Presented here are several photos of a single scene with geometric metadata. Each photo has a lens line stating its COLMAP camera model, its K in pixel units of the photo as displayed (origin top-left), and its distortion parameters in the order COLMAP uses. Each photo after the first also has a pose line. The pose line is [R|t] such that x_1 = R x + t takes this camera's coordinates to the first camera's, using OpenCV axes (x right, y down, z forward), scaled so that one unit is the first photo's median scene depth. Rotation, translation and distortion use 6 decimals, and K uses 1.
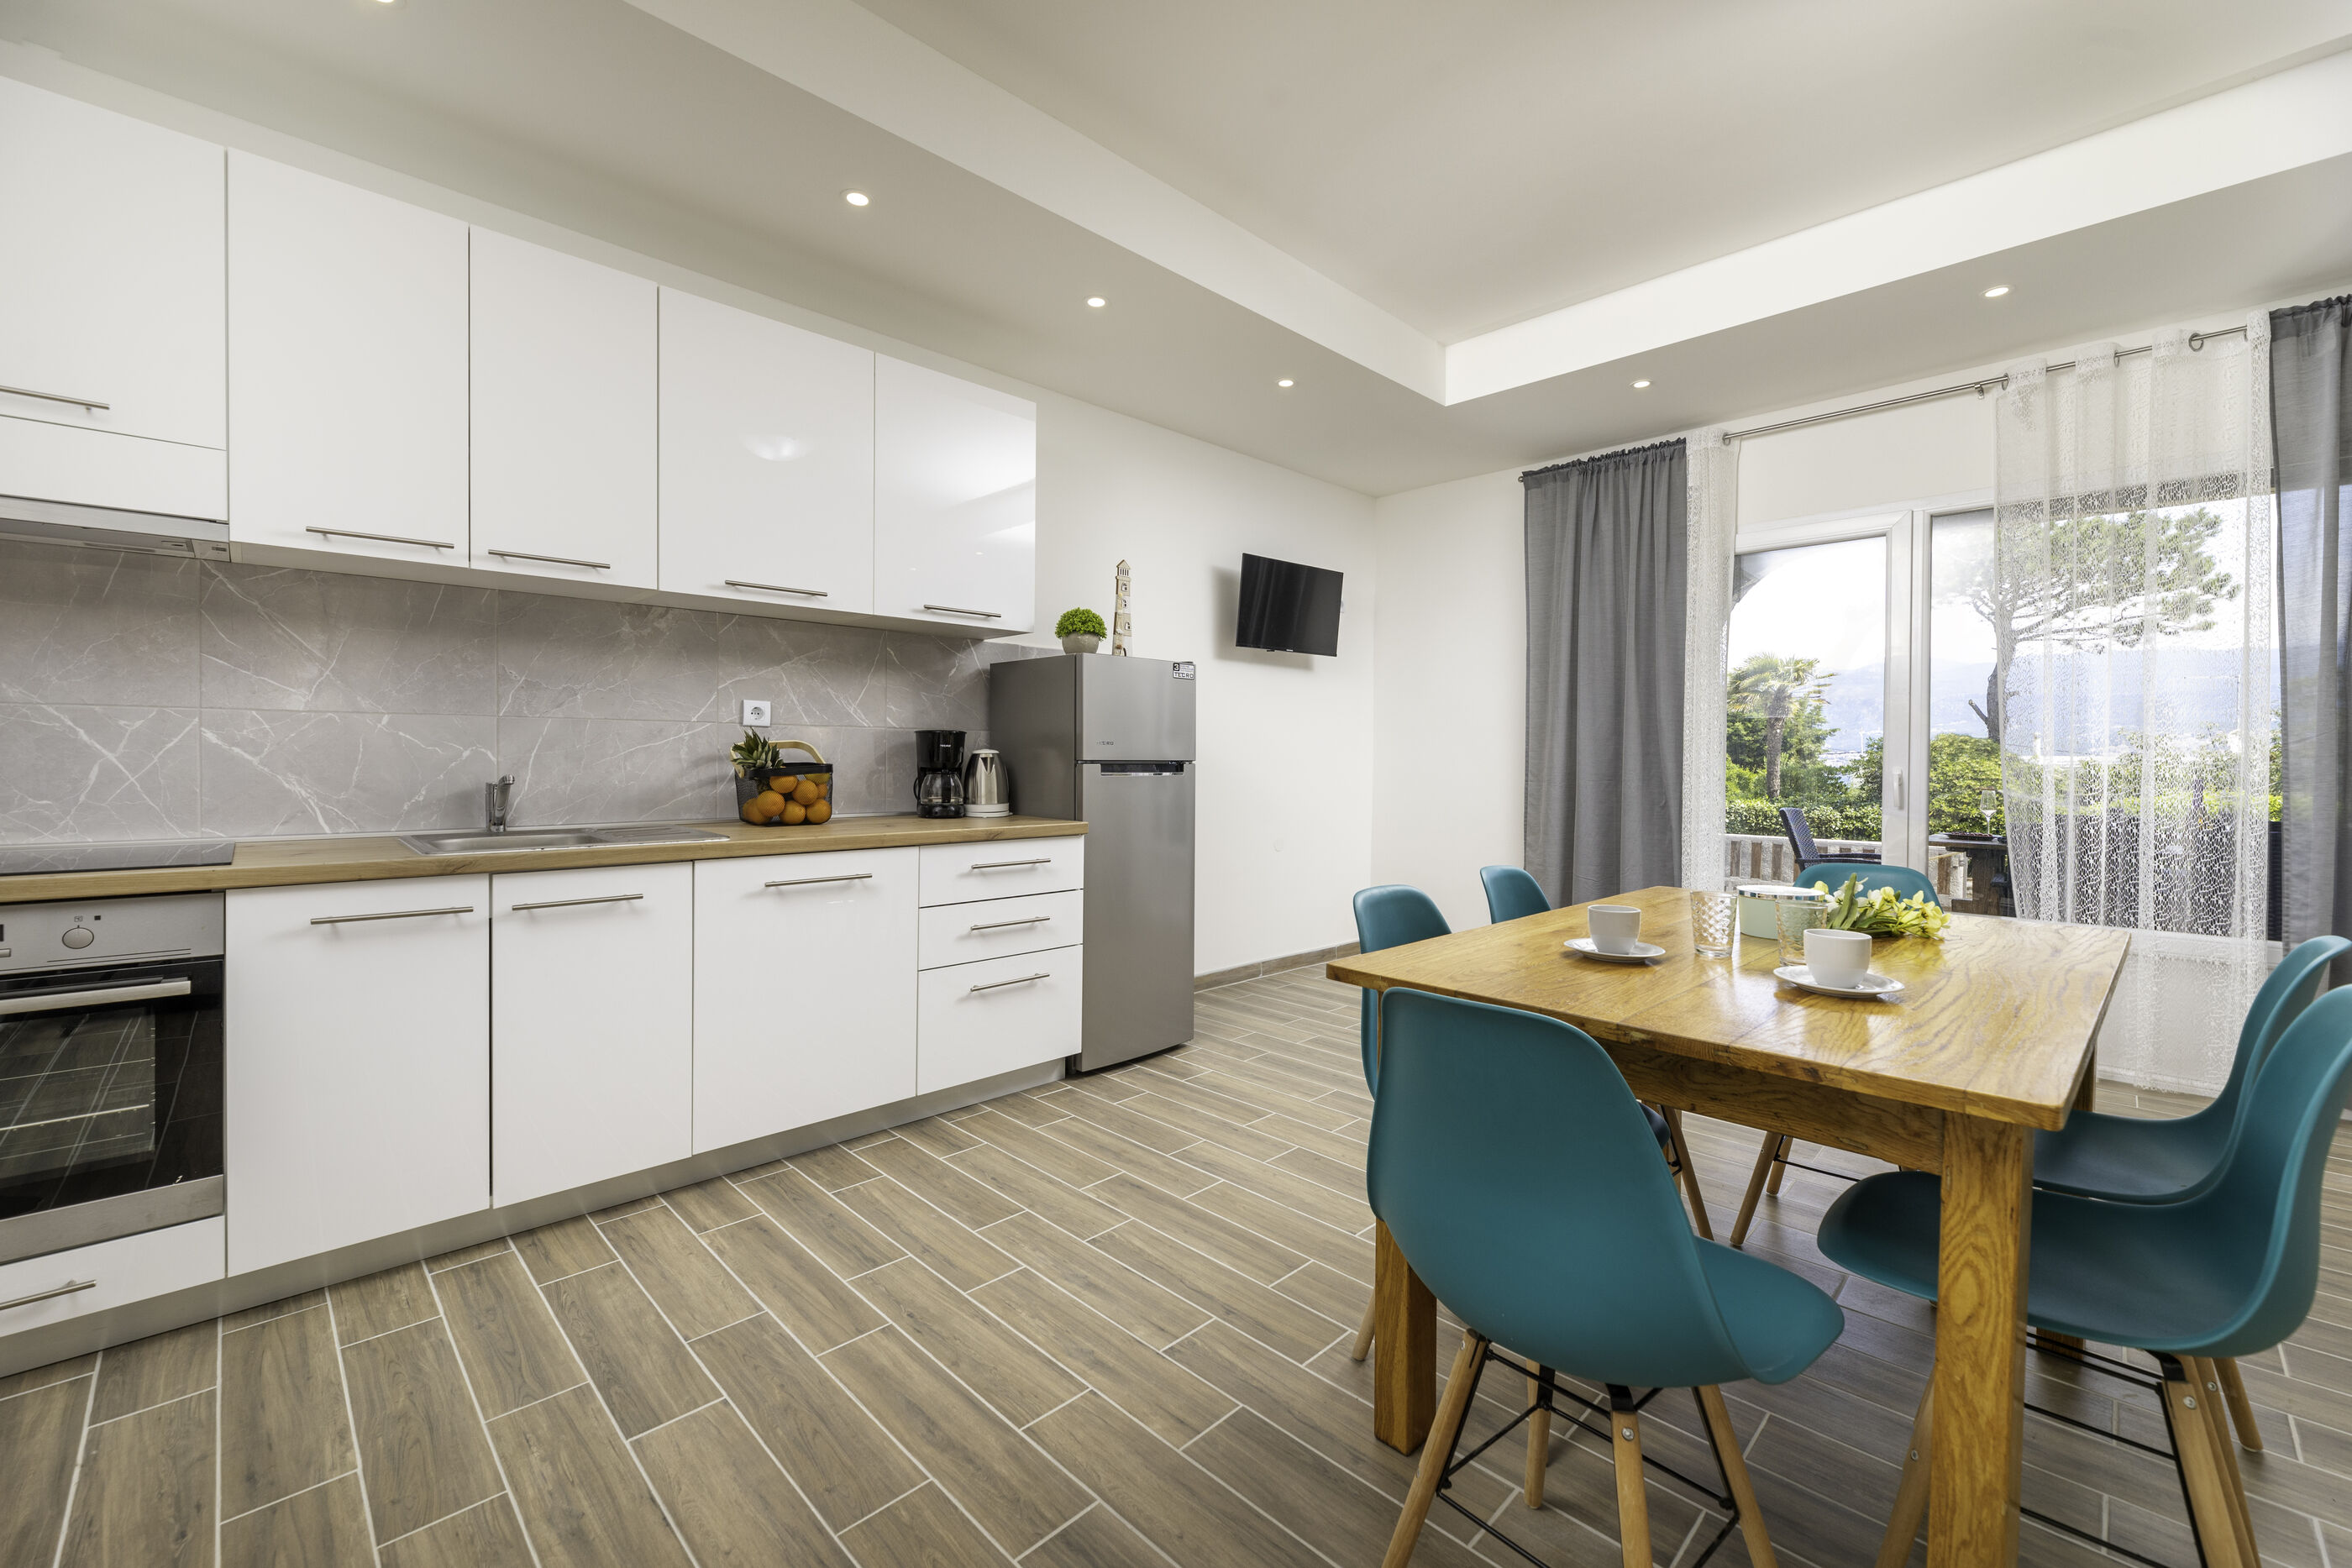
lens RADIAL K [[962.5, 0, 1172.3], [0, 962.5, 771.7], [0, 0, 1]] dist [-0.000770, -0.000089]
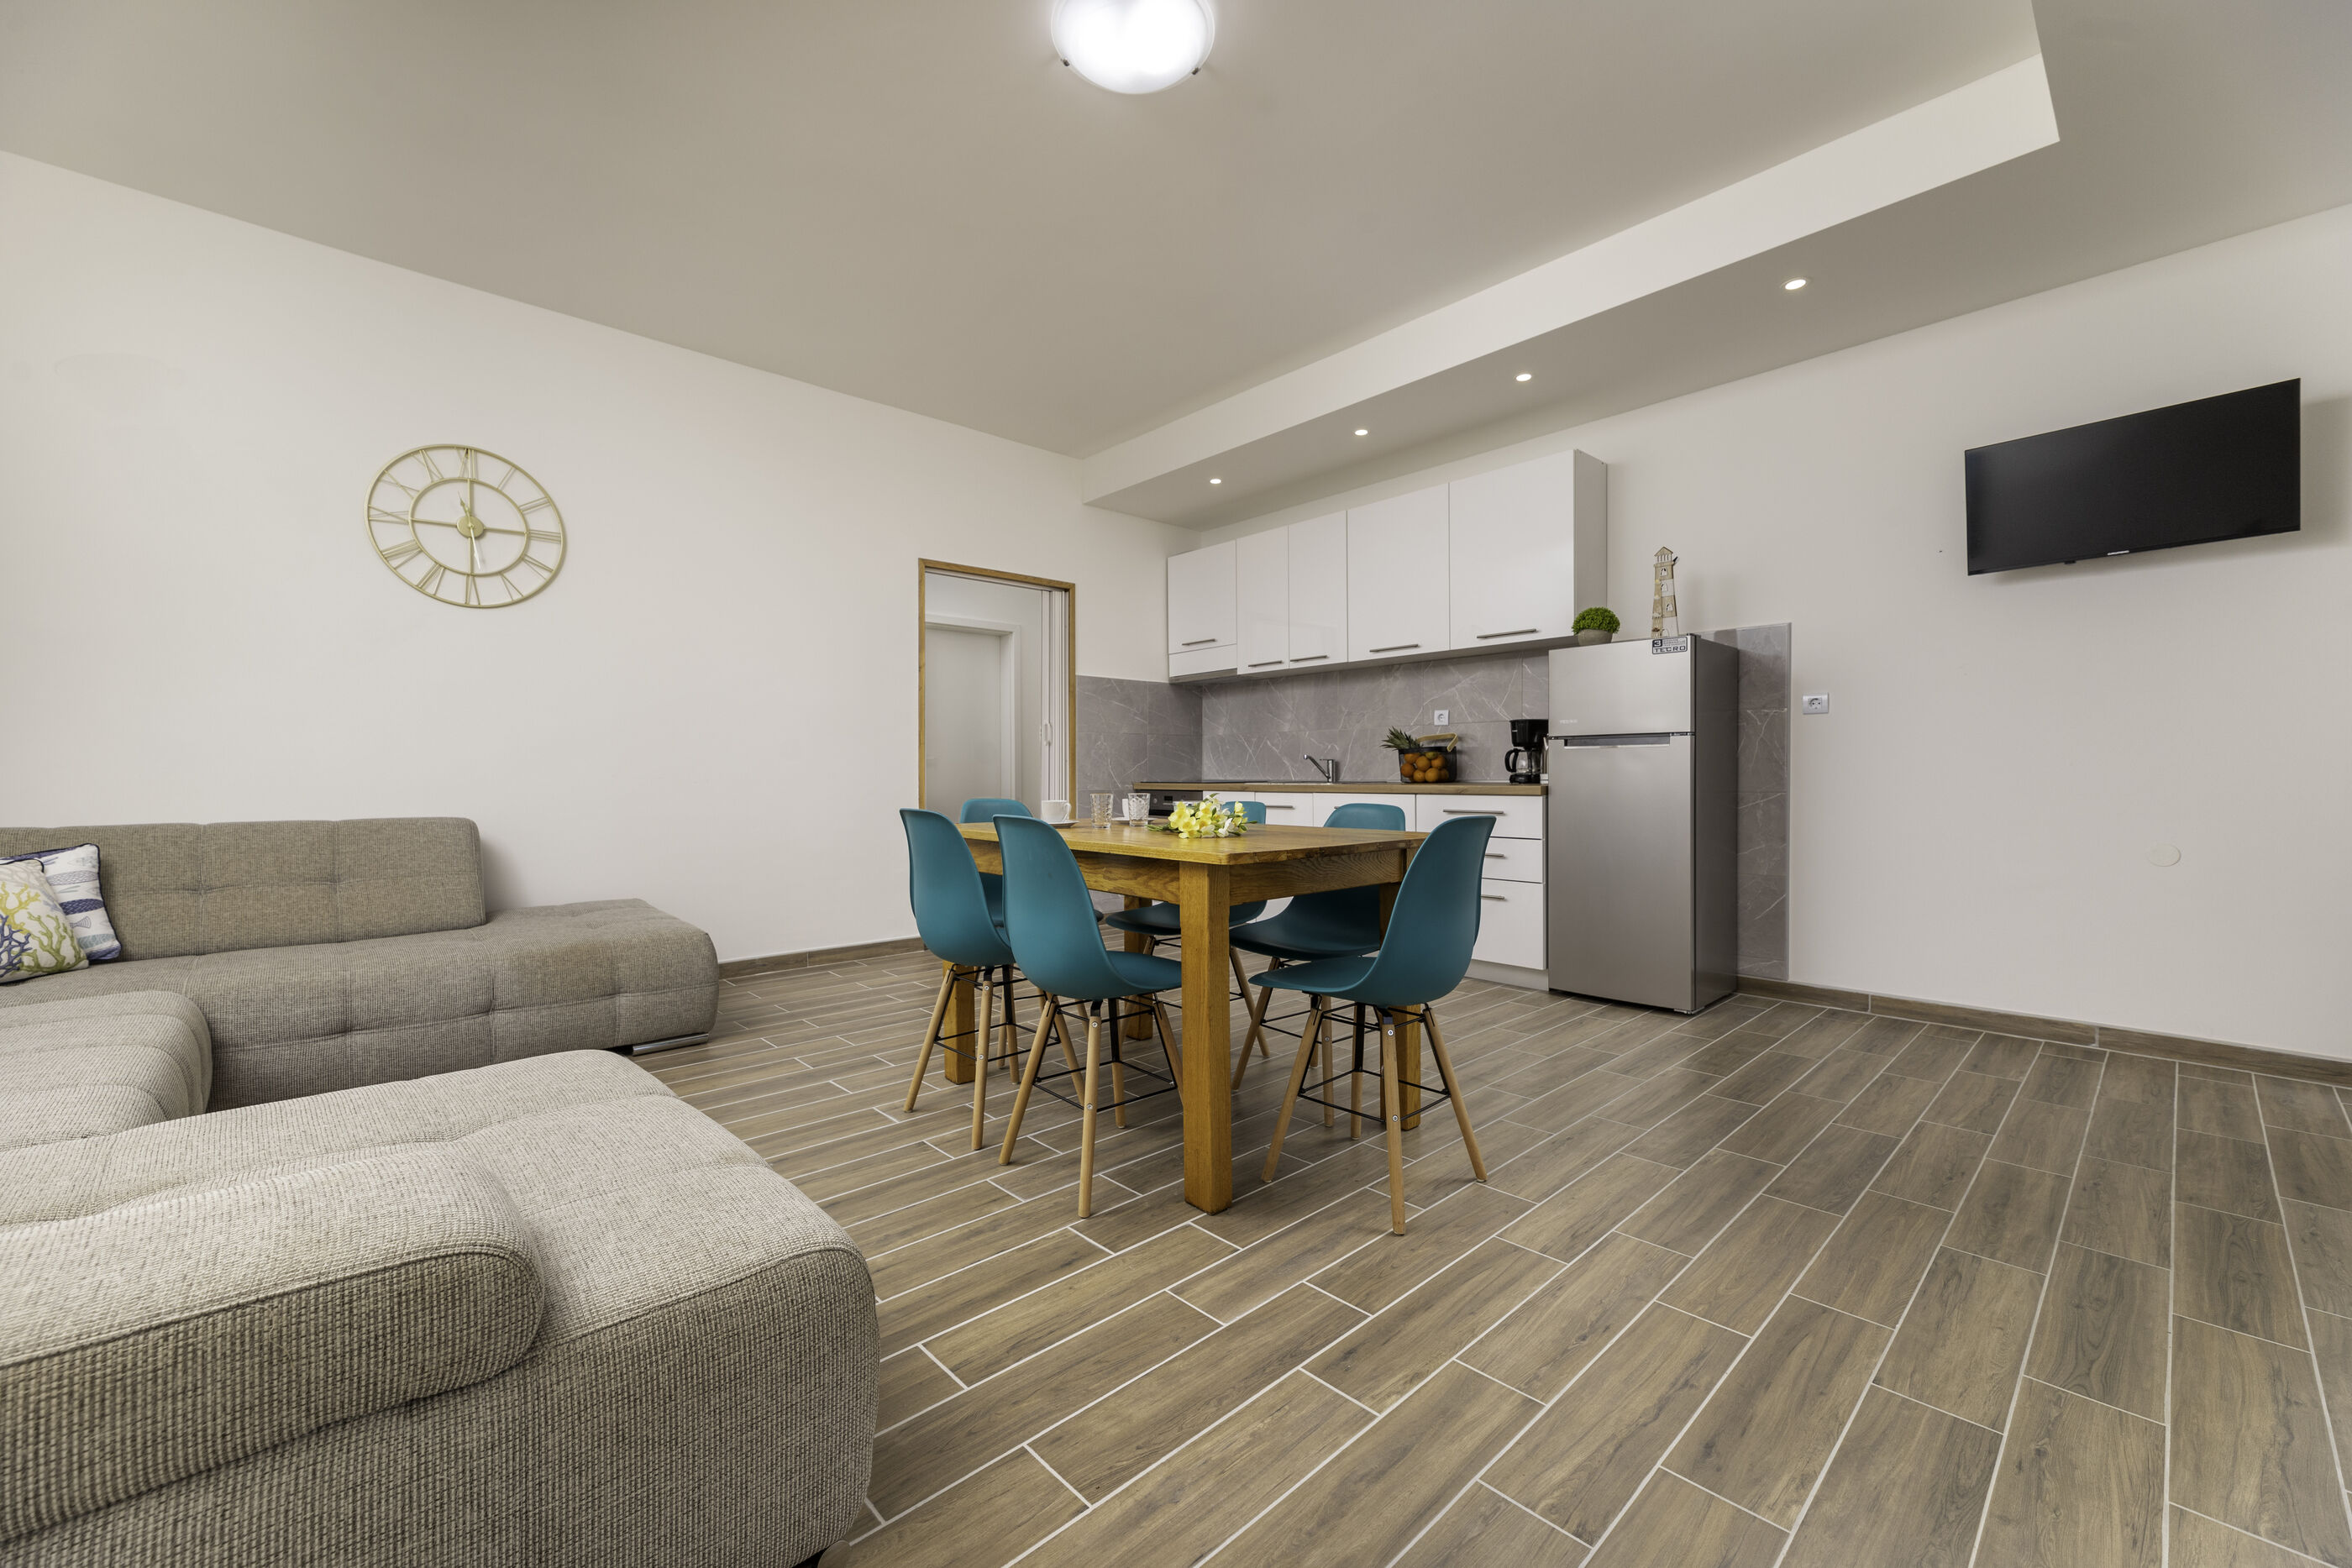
lens RADIAL K [[929.0, 0, 1168.8], [0, 929.0, 766.3], [0, 0, 1]] dist [-0.002362, -0.000395]
pose [[-0.033309, -0.015811, -0.999320, 1.439811], [-0.009392, 0.999836, -0.015506, 0.063944], [0.999401, 0.008870, -0.033453, 0.697819]]
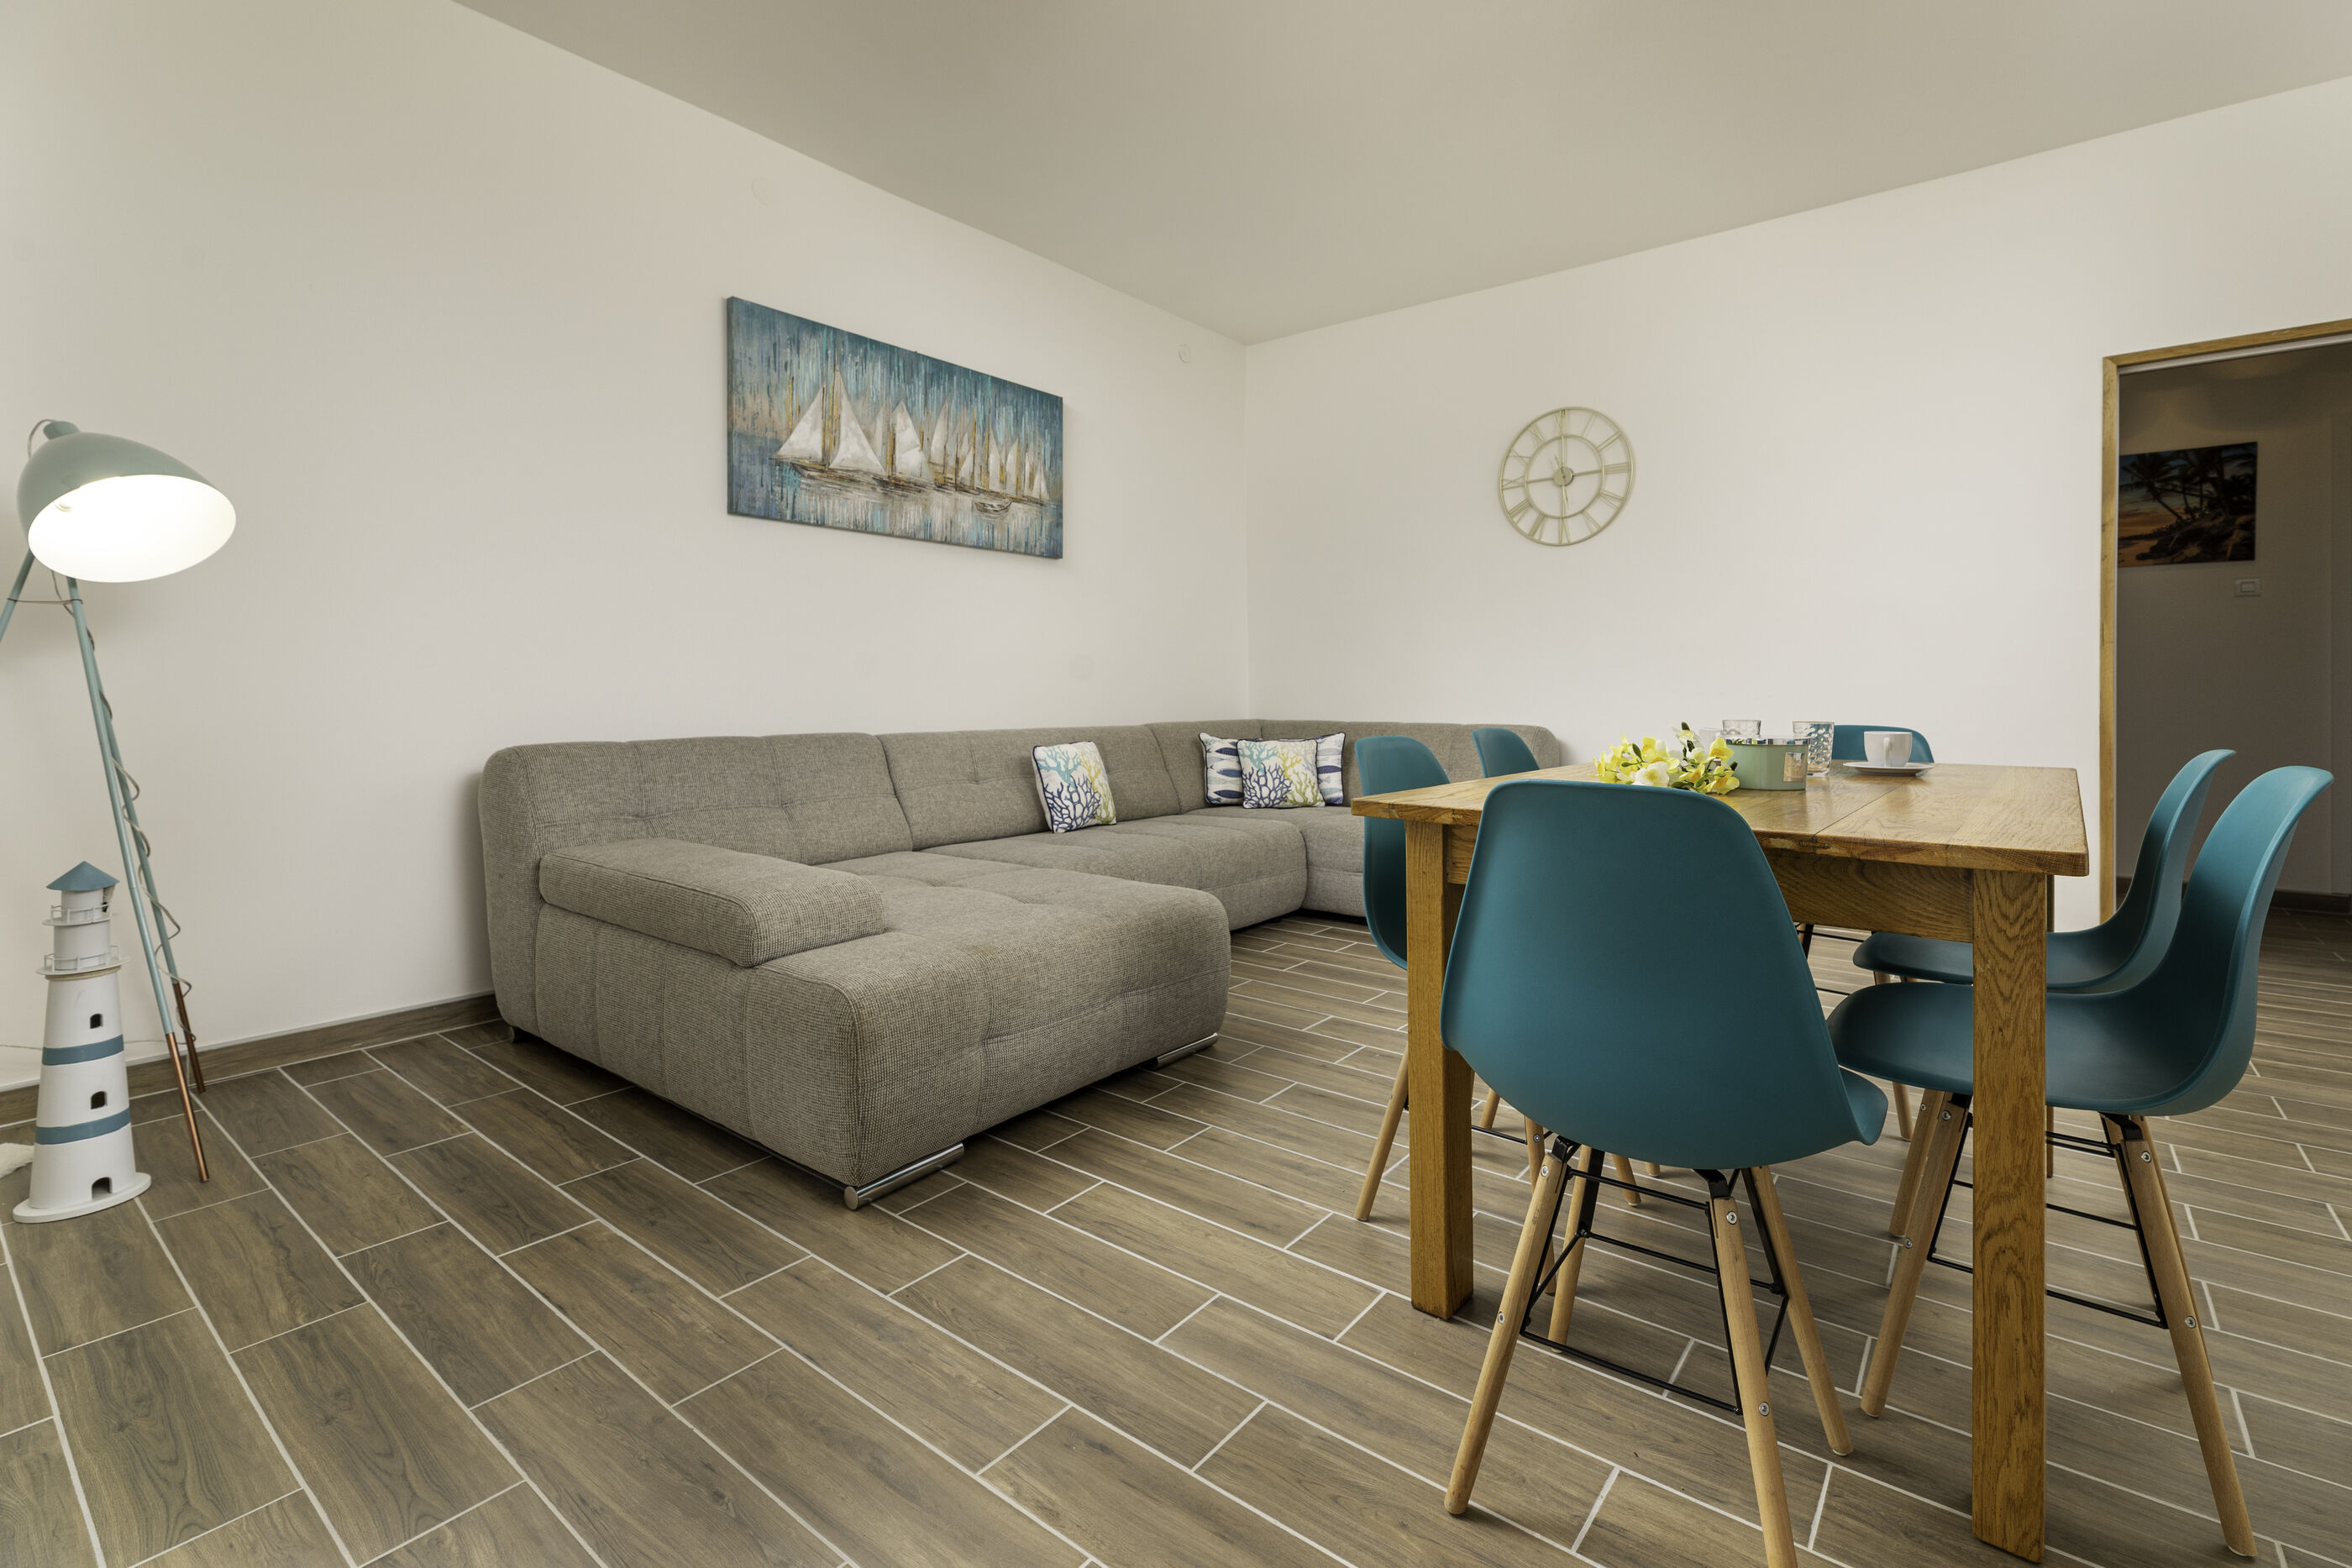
lens RADIAL K [[949.2, 0, 1177.9], [0, 949.2, 678.6], [0, 0, 1]] dist [-0.001270, -0.000268]
pose [[-0.984313, -0.010386, -0.176128, 1.042867], [-0.010147, 0.999946, -0.002256, 0.055361], [0.176142, -0.000433, -0.984365, 1.102039]]
